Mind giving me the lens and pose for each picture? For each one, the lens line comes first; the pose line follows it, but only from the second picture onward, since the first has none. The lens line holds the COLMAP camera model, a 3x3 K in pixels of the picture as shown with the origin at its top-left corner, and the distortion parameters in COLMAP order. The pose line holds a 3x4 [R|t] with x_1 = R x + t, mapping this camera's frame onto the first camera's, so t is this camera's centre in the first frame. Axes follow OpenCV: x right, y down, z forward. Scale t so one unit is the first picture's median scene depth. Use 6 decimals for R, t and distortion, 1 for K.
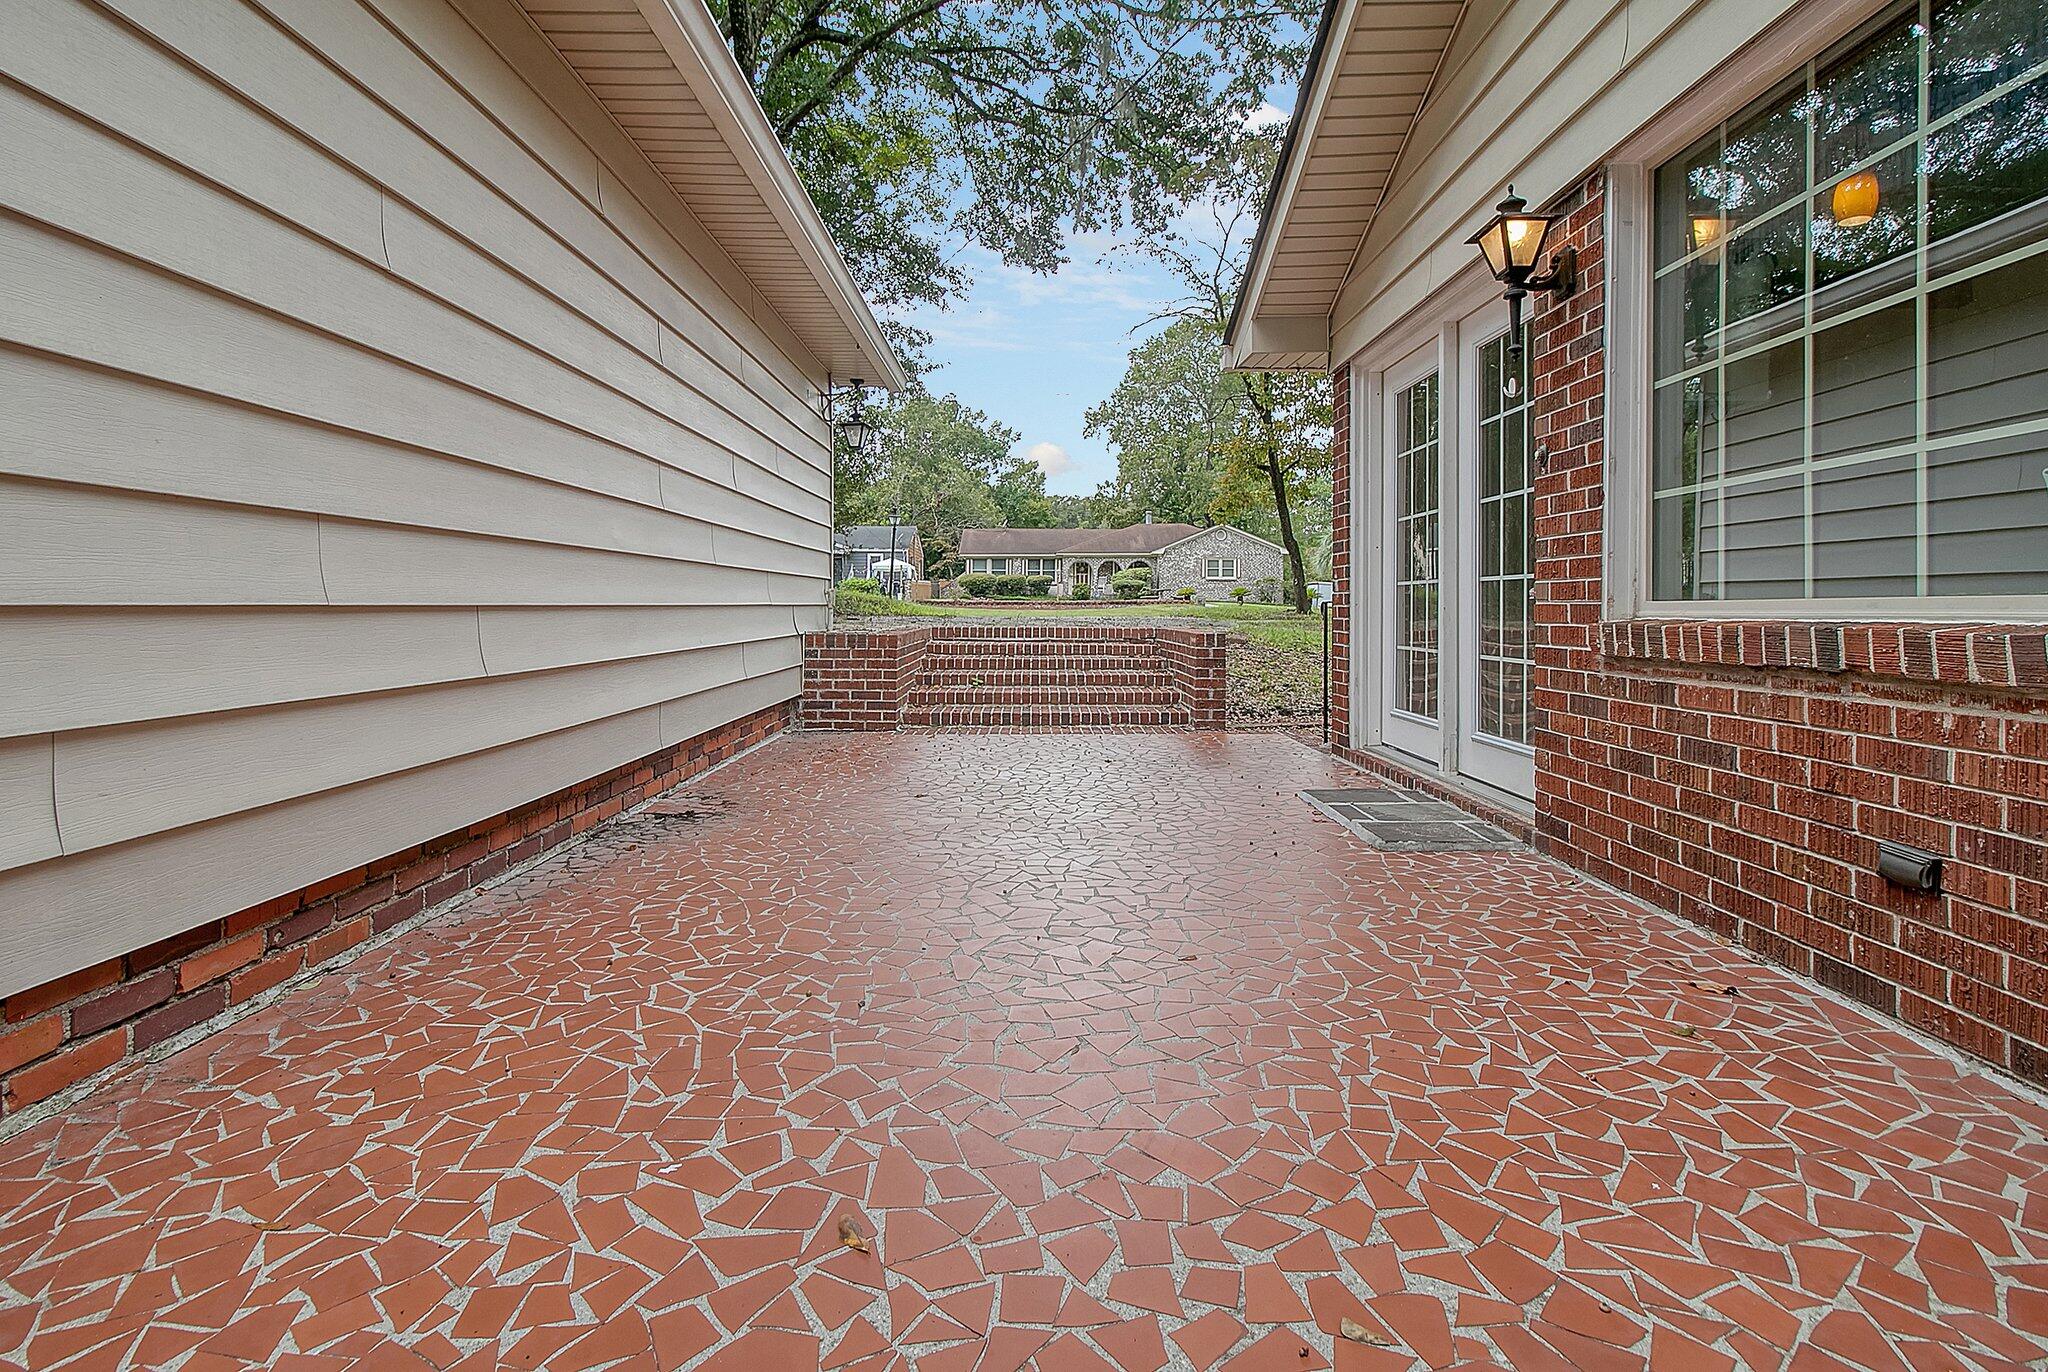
lens RADIAL K [[1004.5, 0, 1024.0], [0, 1004.5, 686.0], [0, 0, 1]] dist [-0.000212, -0.000098]
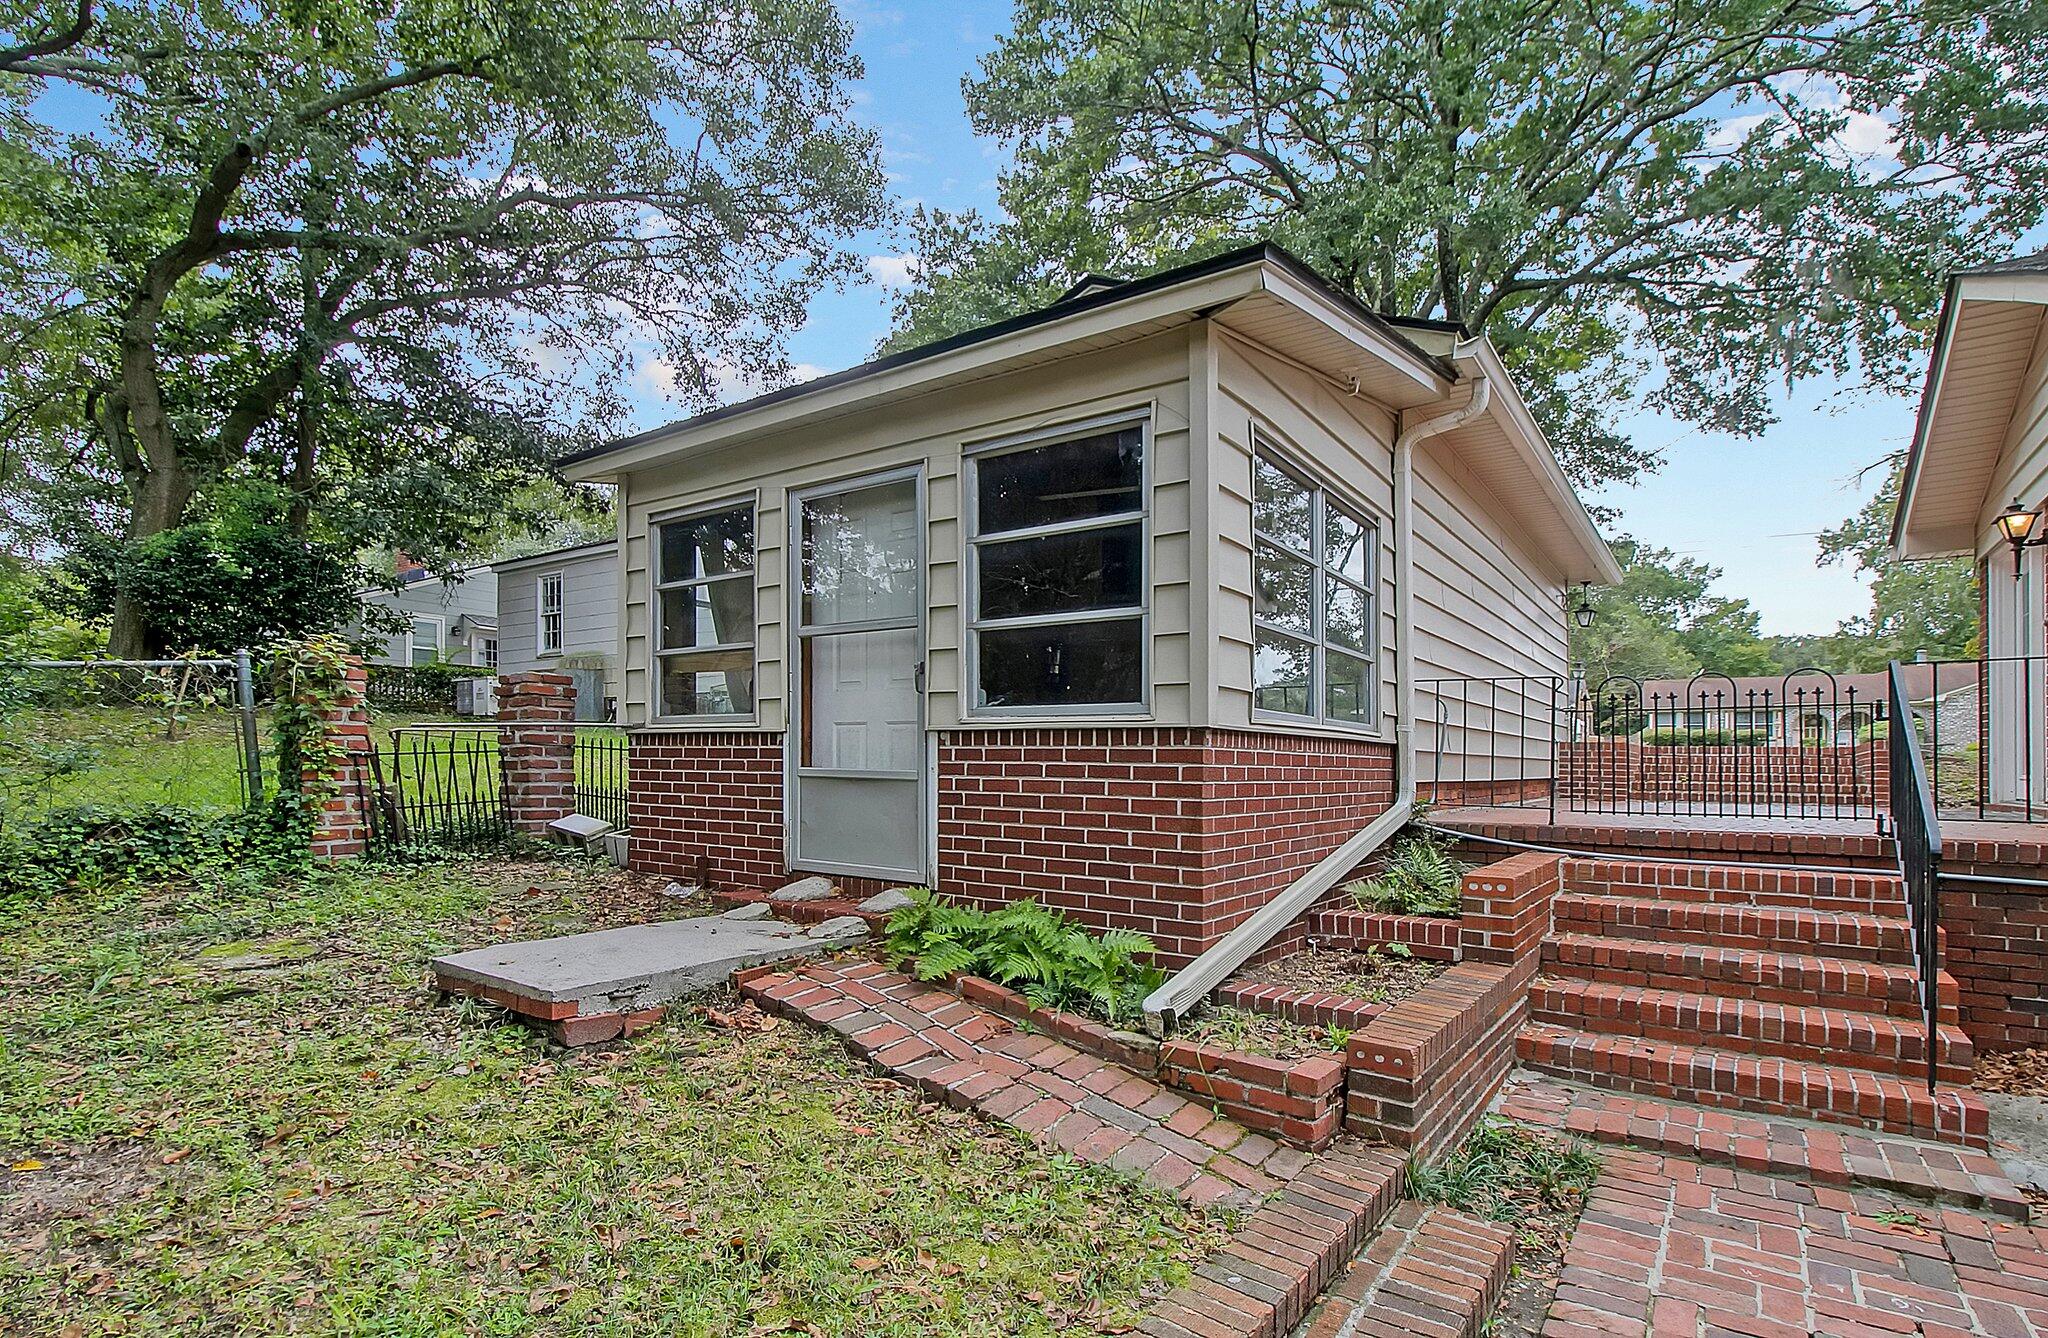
lens RADIAL K [[976.7, 0, 986.7], [0, 976.7, 737.3], [0, 0, 1]] dist [0.000603, -0.000469]
pose [[0.796589, -0.003807, -0.604510, 0.001585], [-0.061829, 0.994223, -0.087736, 0.036032], [0.601352, 0.107265, 0.791751, -0.216999]]
